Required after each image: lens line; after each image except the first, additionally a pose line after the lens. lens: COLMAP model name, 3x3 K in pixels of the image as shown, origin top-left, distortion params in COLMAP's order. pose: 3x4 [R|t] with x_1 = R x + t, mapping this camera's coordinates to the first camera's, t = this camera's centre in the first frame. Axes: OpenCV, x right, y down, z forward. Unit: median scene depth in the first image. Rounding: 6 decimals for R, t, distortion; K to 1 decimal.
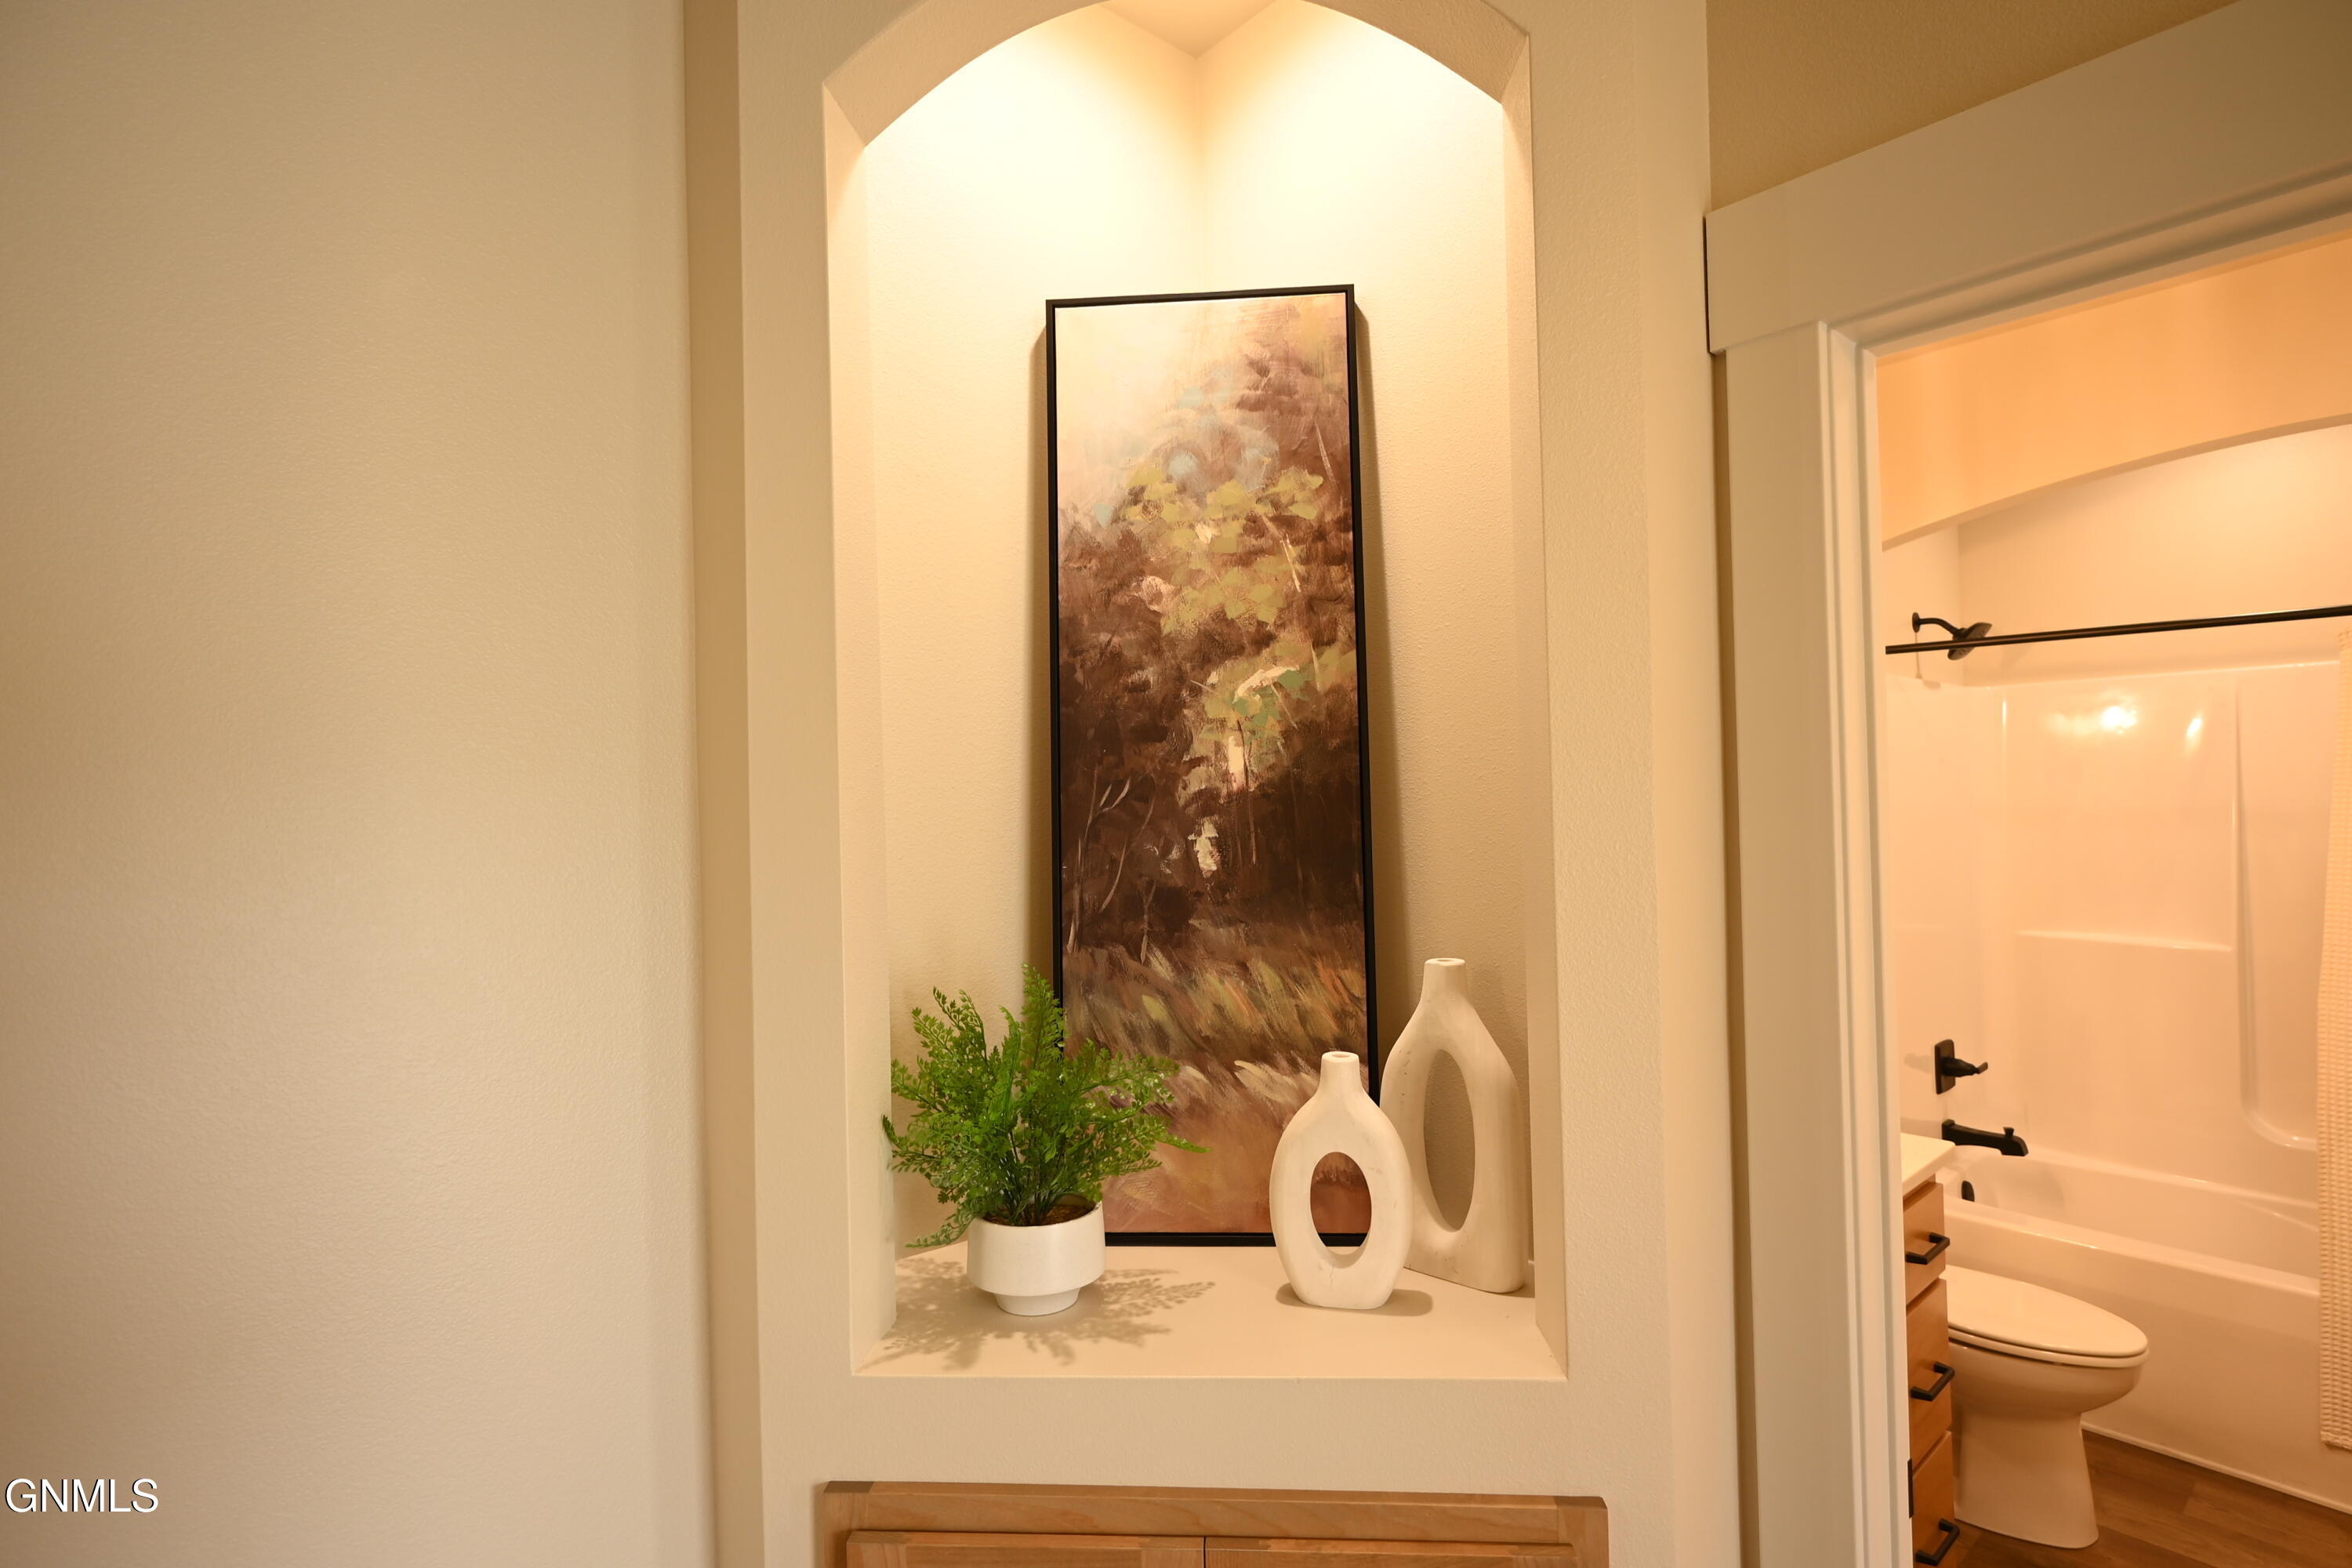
lens RADIAL K [[1153.0, 0, 1170.1], [0, 1153.0, 774.9], [0, 0, 1]] dist [0.000405, -0.001389]
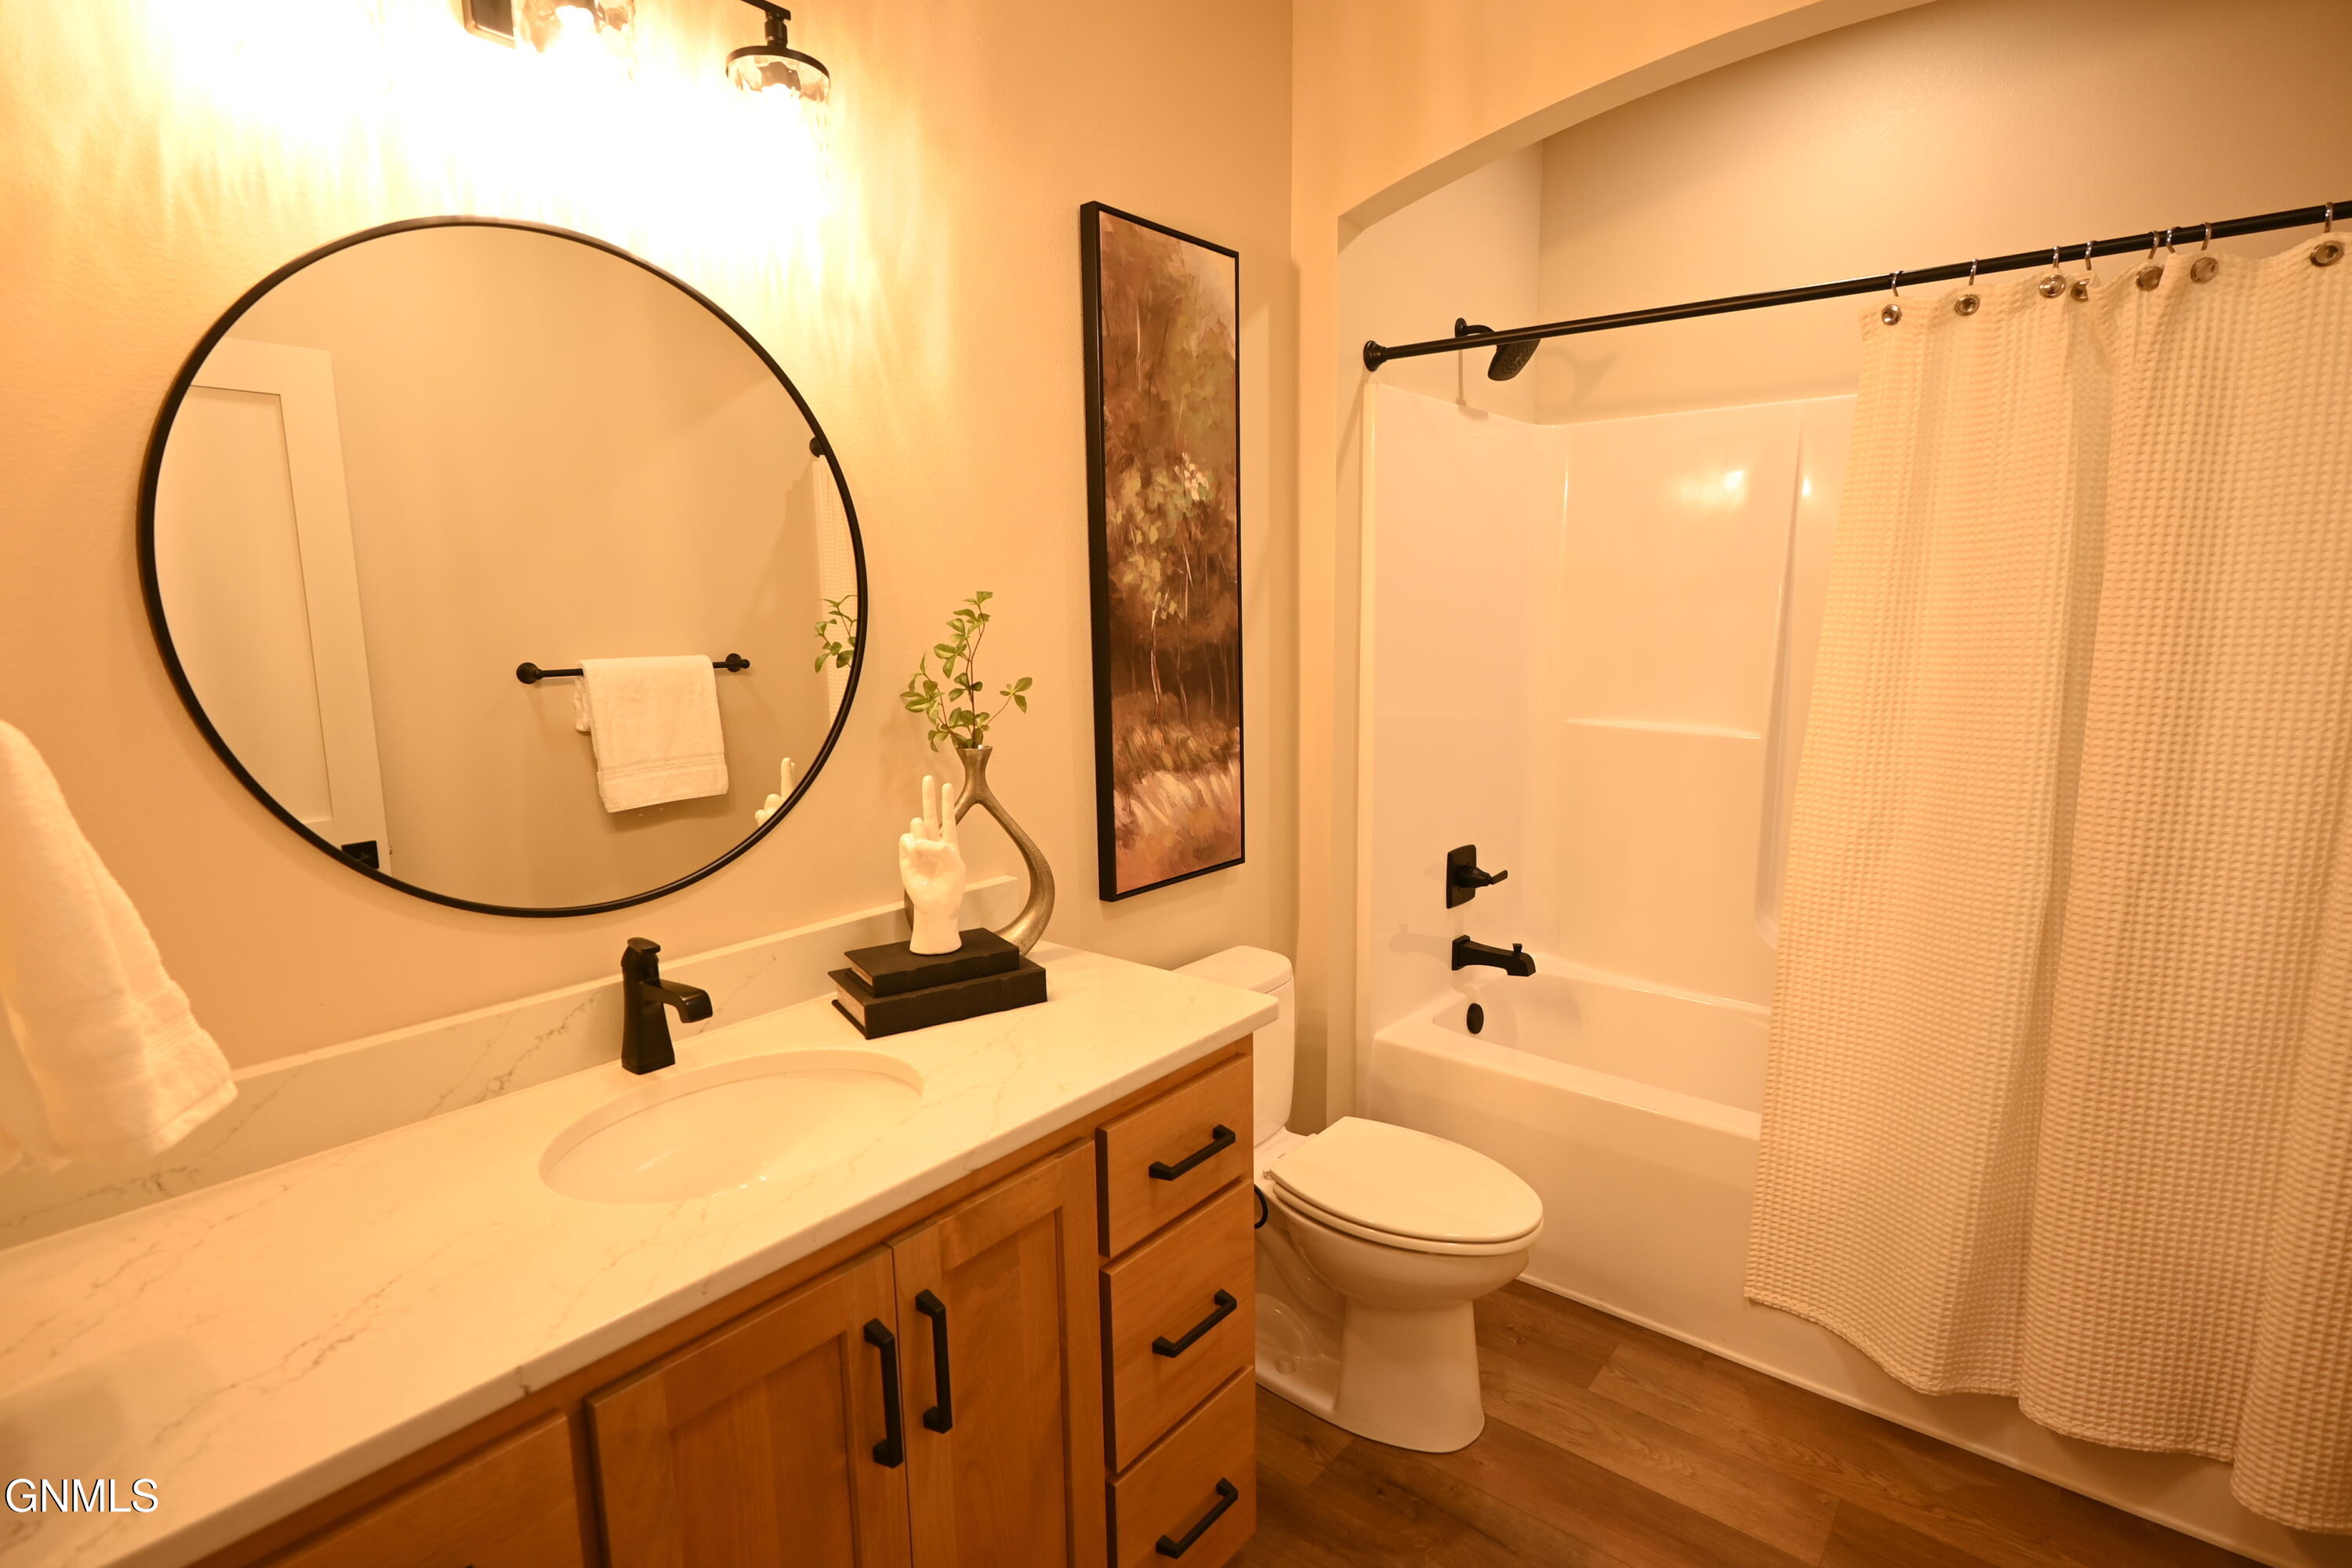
lens RADIAL K [[1153.0, 0, 1185.6], [0, 1153.0, 776.3], [0, 0, 1]] dist [0.000405, -0.001389]
pose [[0.986148, -0.015026, 0.165186, 0.342170], [-0.012052, 0.986764, 0.161712, 0.045787], [-0.165429, -0.161463, 0.972915, 0.221916]]
